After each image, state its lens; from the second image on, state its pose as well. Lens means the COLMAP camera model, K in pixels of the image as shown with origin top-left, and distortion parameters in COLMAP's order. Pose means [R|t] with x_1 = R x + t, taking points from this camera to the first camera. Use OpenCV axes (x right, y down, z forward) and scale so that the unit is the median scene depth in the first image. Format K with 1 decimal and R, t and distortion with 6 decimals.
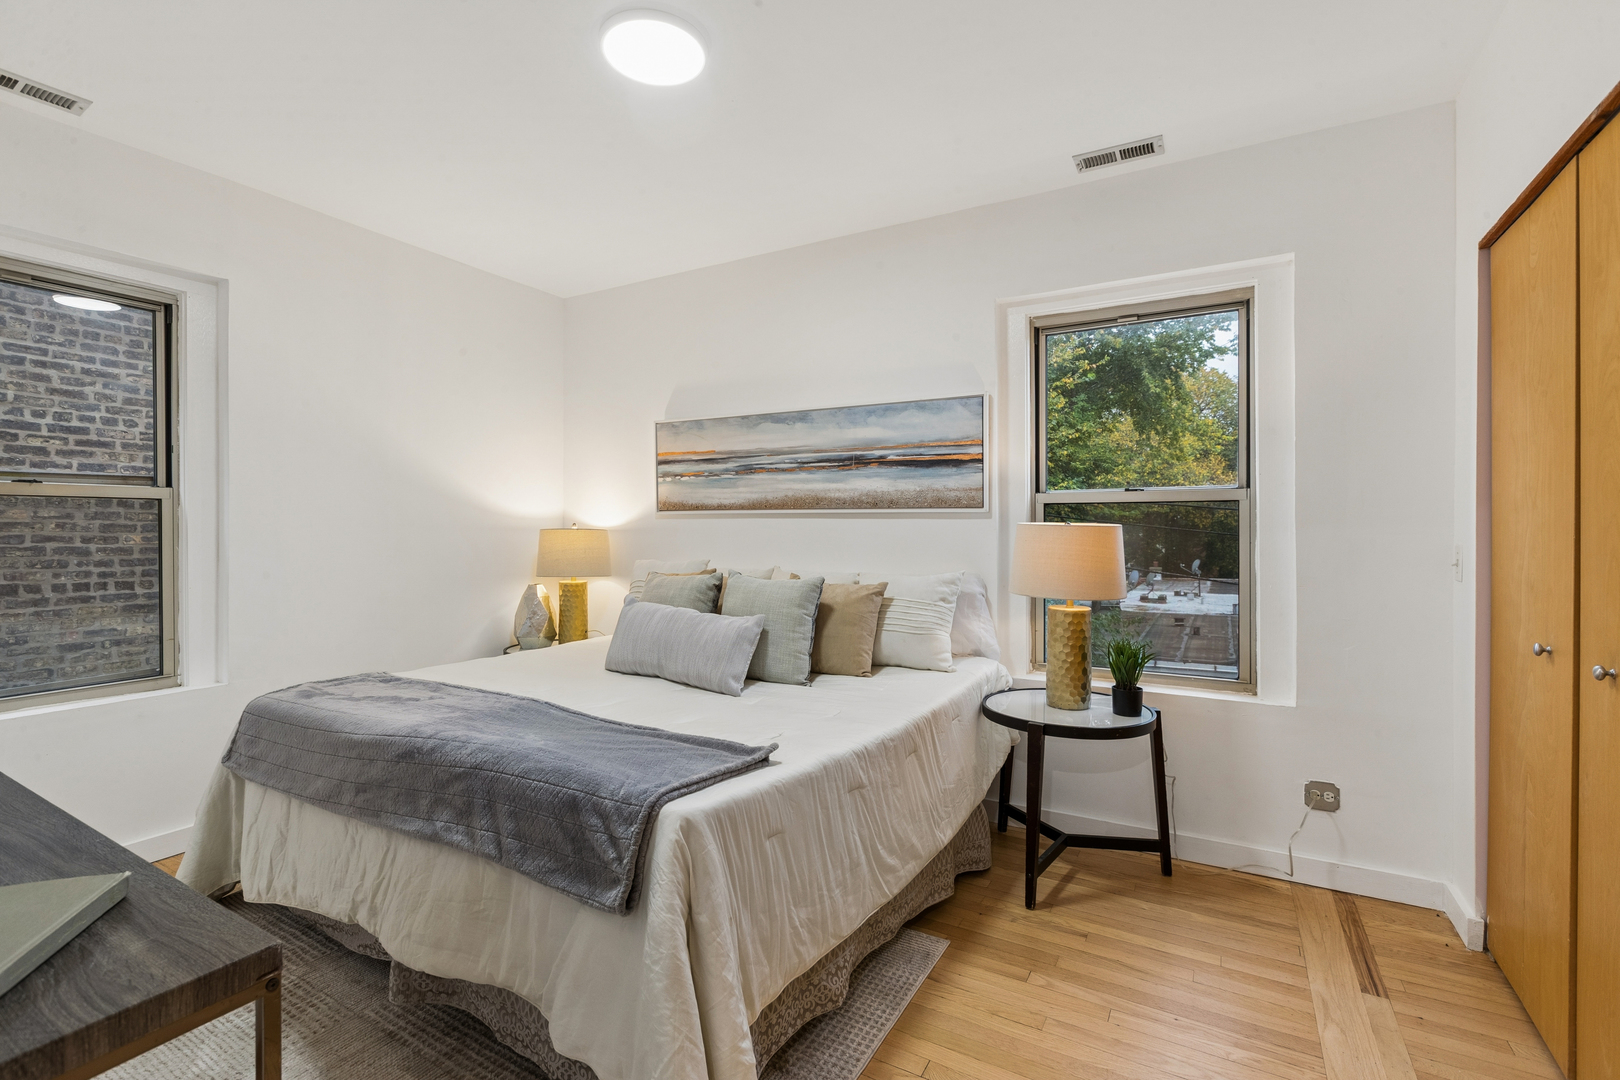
lens RADIAL K [[729.2, 0, 809.8], [0, 729.2, 536.5], [0, 0, 1]] dist [-0.000585, 0.000155]
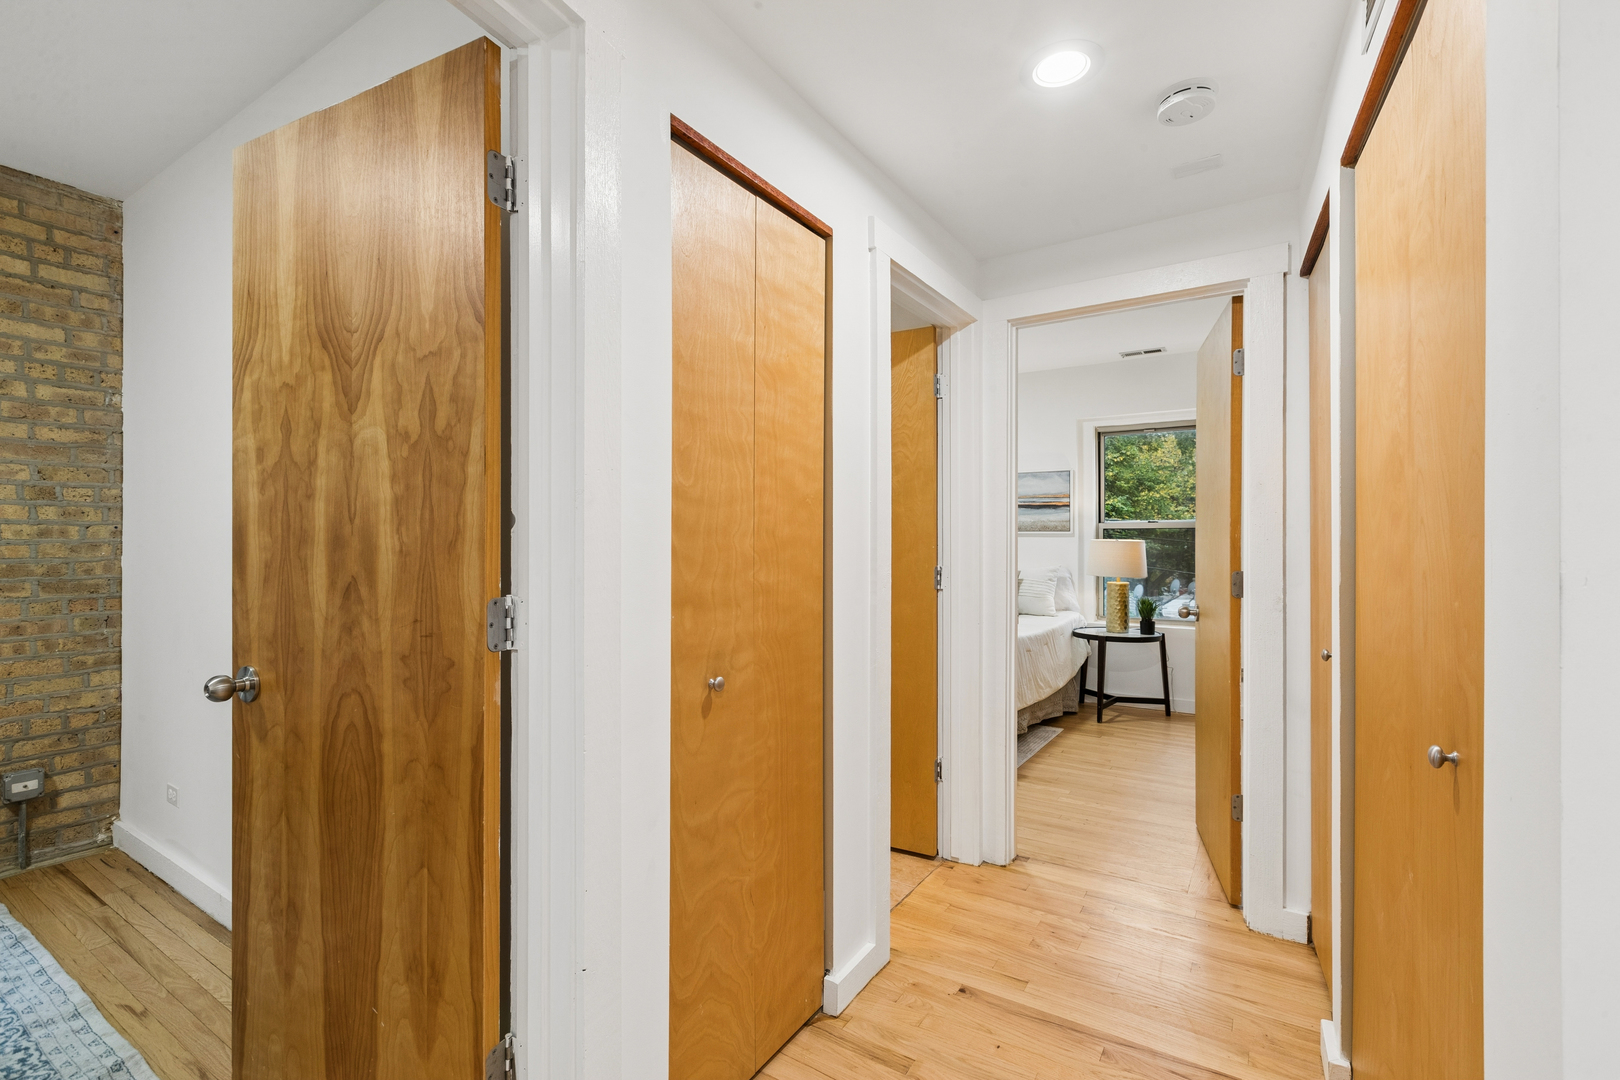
lens RADIAL K [[729.2, 0, 805.1], [0, 729.2, 543.0], [0, 0, 1]] dist [-0.000585, 0.000155]
pose [[0.998272, 0.000529, -0.058766, -0.355751], [-0.000947, 0.999974, -0.007079, 0.004638], [0.058760, 0.007122, 0.998247, -0.972362]]
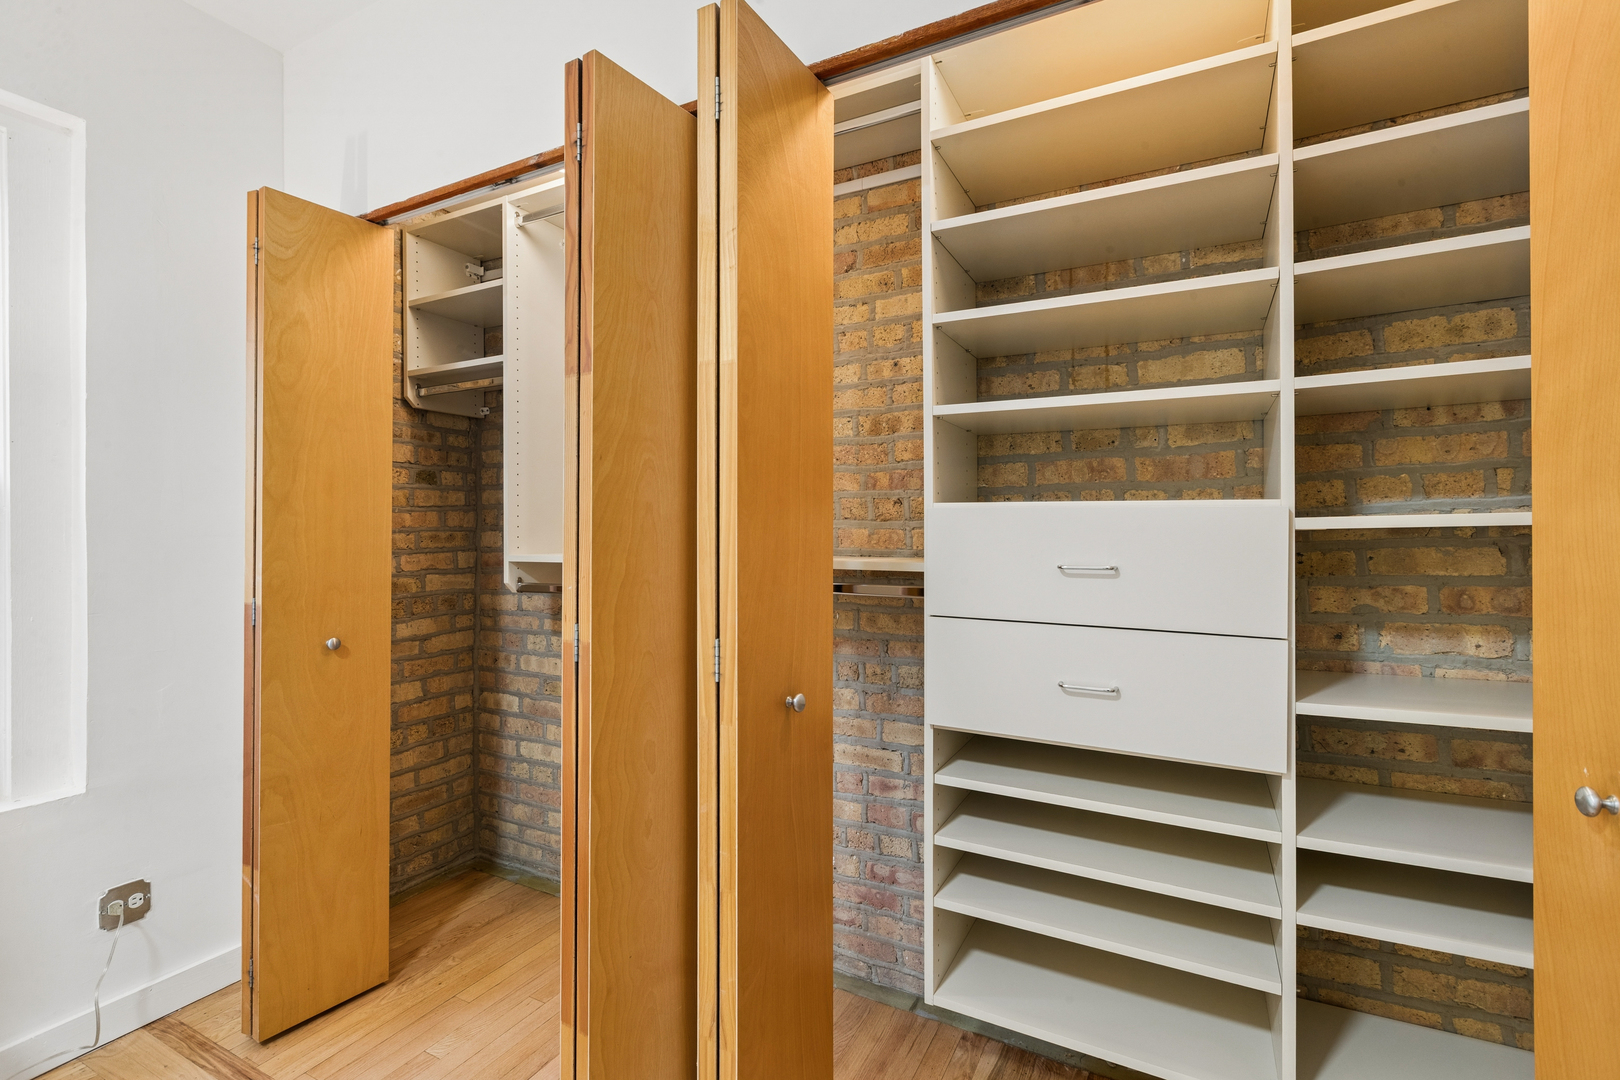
lens RADIAL K [[729.2, 0, 809.7], [0, 729.2, 532.1], [0, 0, 1]] dist [-0.000585, 0.000155]
pose [[-0.030738, 0.004696, 0.999516, -0.025997], [0.006406, 0.999969, -0.004501, 0.000008], [-0.999507, 0.006265, -0.030767, 0.292869]]
